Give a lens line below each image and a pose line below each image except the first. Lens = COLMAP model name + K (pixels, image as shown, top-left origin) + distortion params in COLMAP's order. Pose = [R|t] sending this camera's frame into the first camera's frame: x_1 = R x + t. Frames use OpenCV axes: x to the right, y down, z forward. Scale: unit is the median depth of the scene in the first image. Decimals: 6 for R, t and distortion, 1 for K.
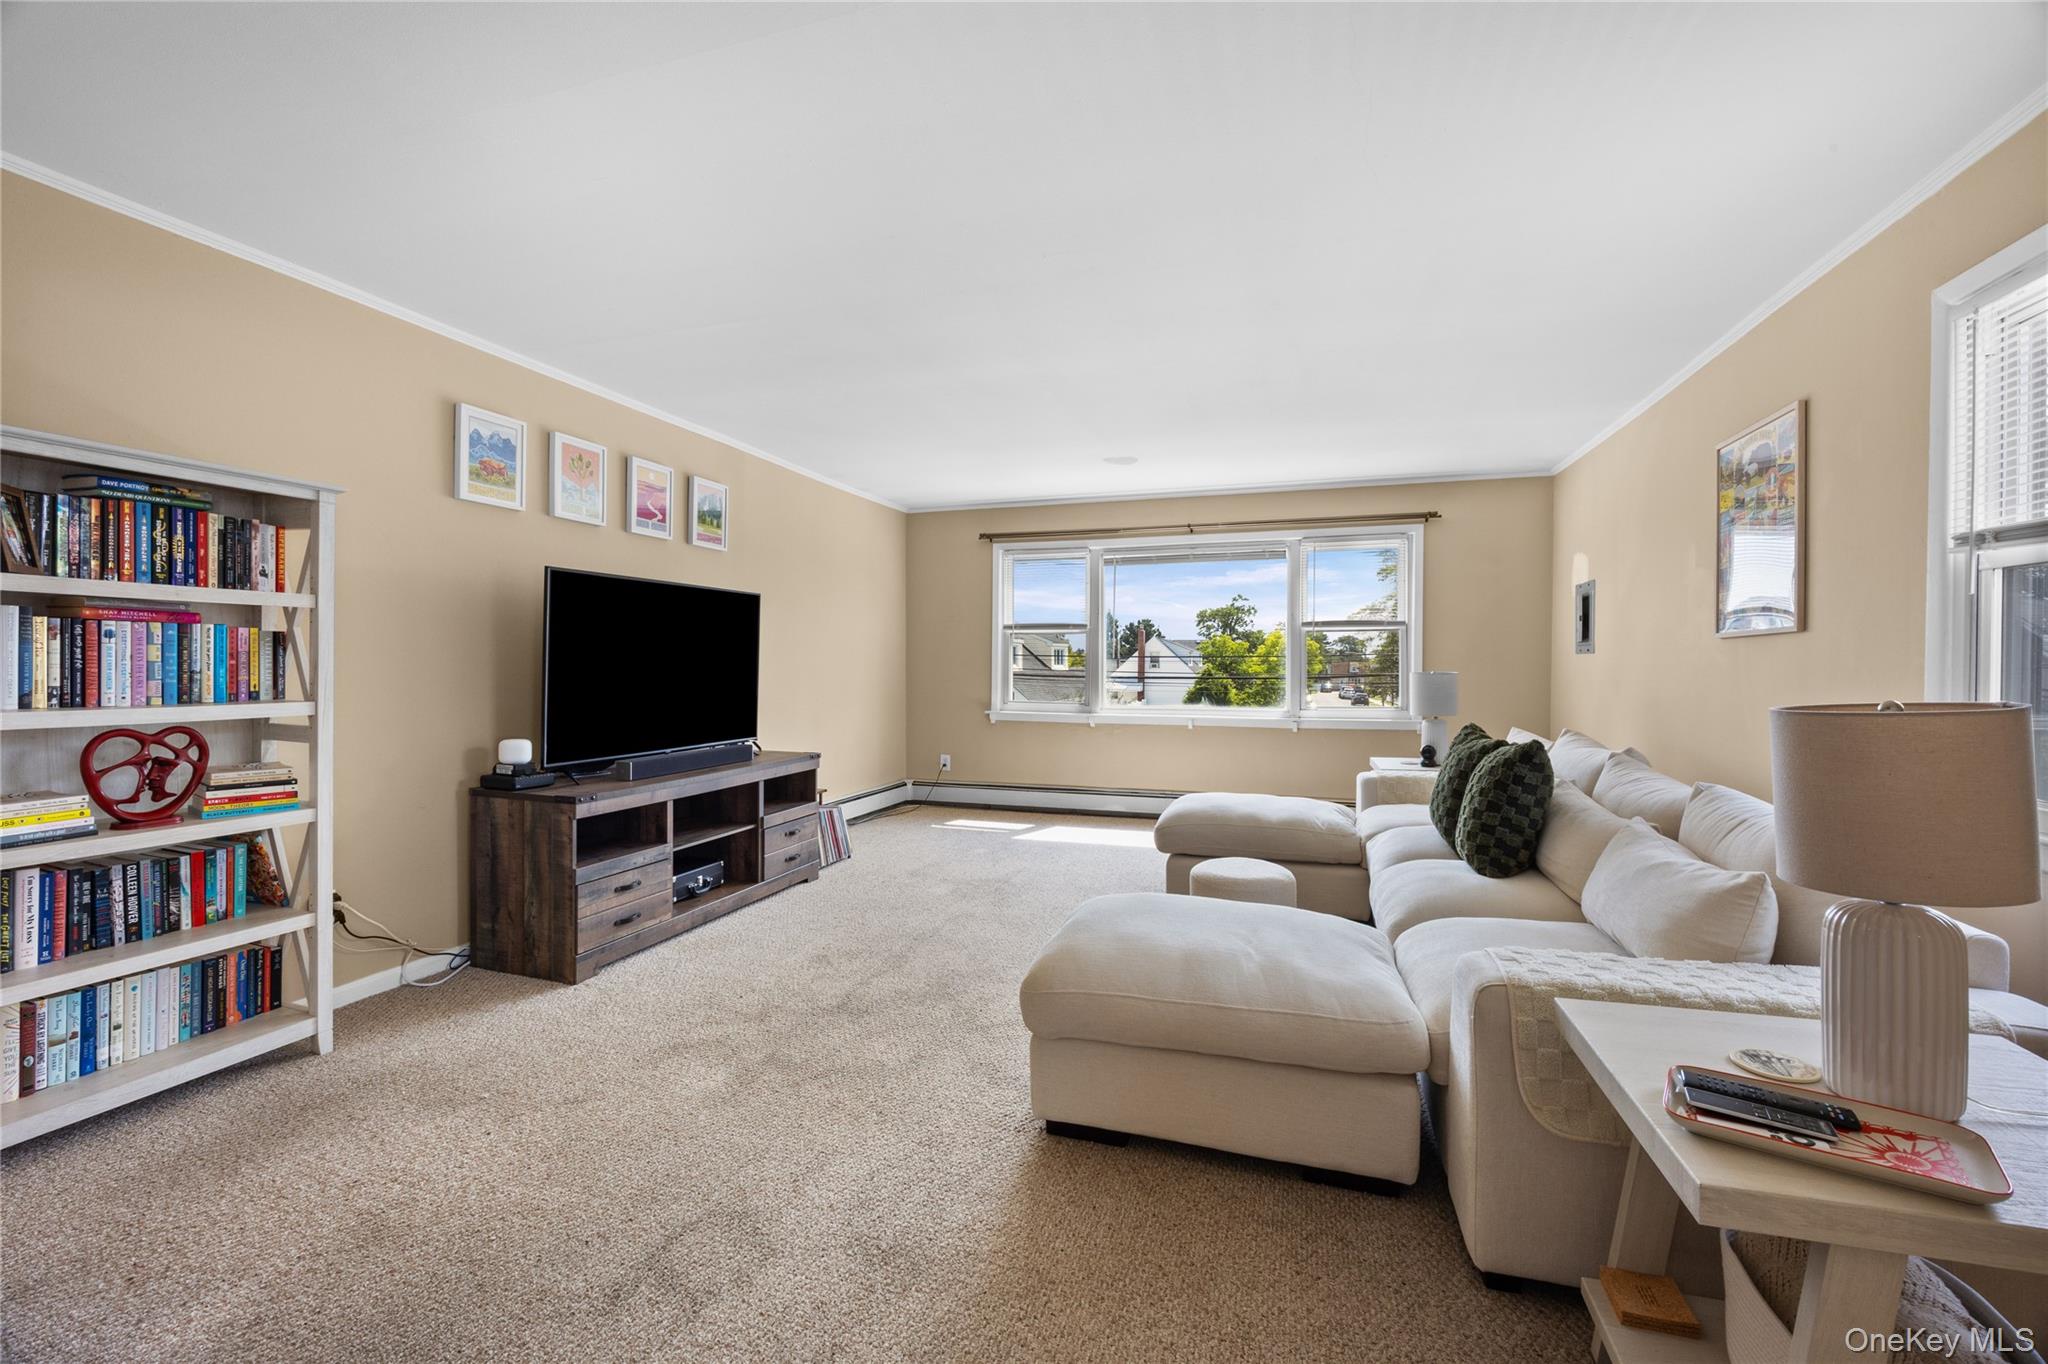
lens RADIAL K [[860.8, 0, 1017.1], [0, 860.8, 678.3], [0, 0, 1]] dist [-0.010499, -0.000067]
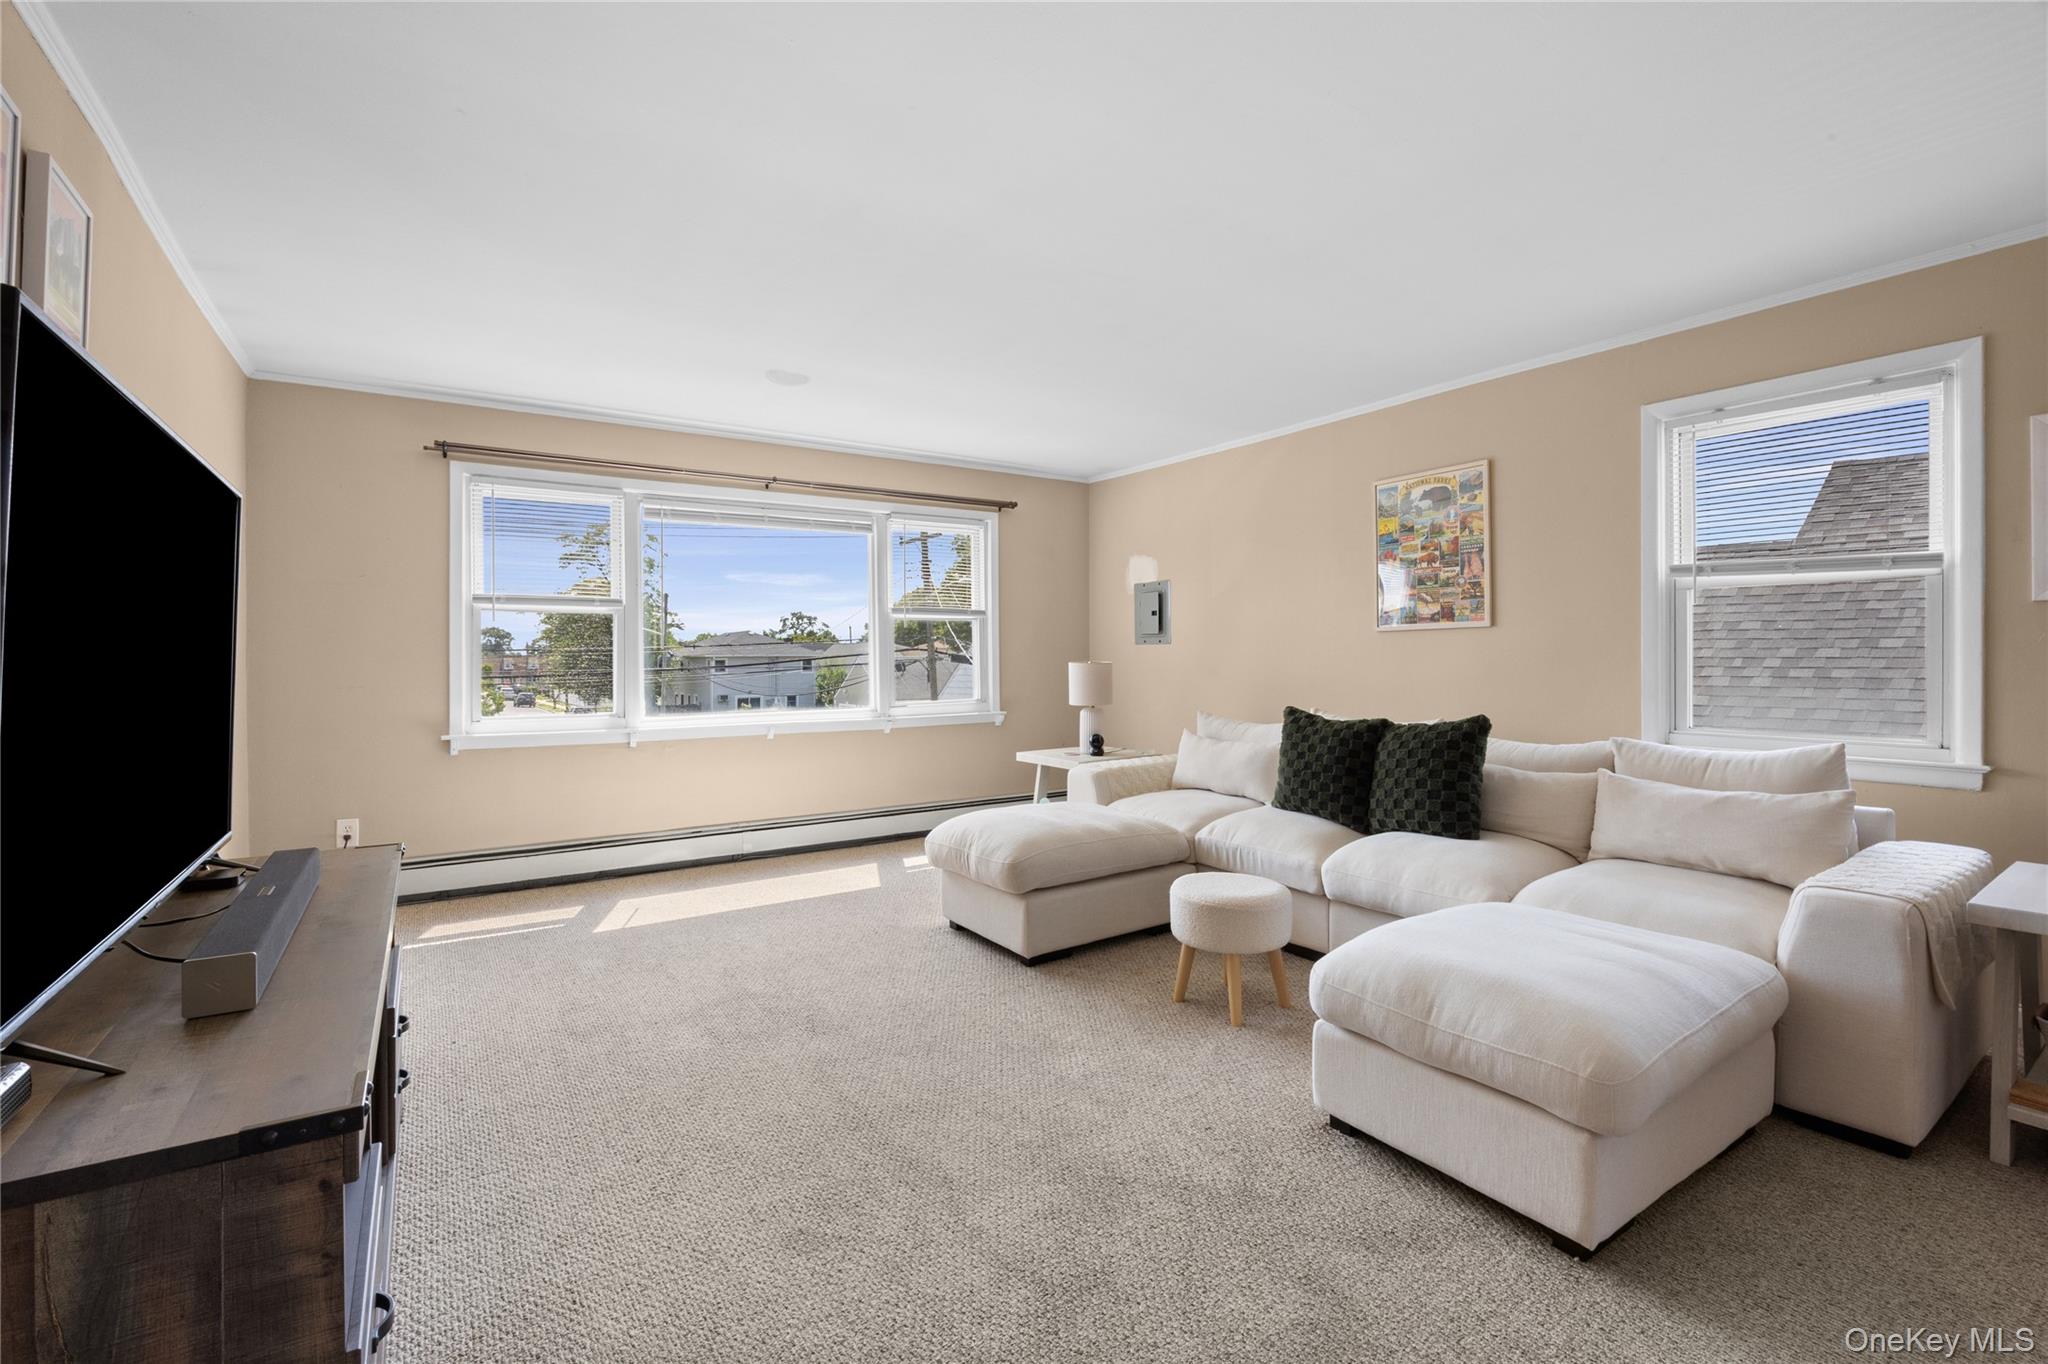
lens RADIAL K [[907.2, 0, 1041.0], [0, 907.2, 655.0], [0, 0, 1]] dist [-0.018244, 0.000665]
pose [[0.606534, -0.003927, 0.795048, -0.490686], [0.020882, 0.999721, -0.010994, -0.005099], [-0.794784, 0.023270, 0.606447, 0.495121]]
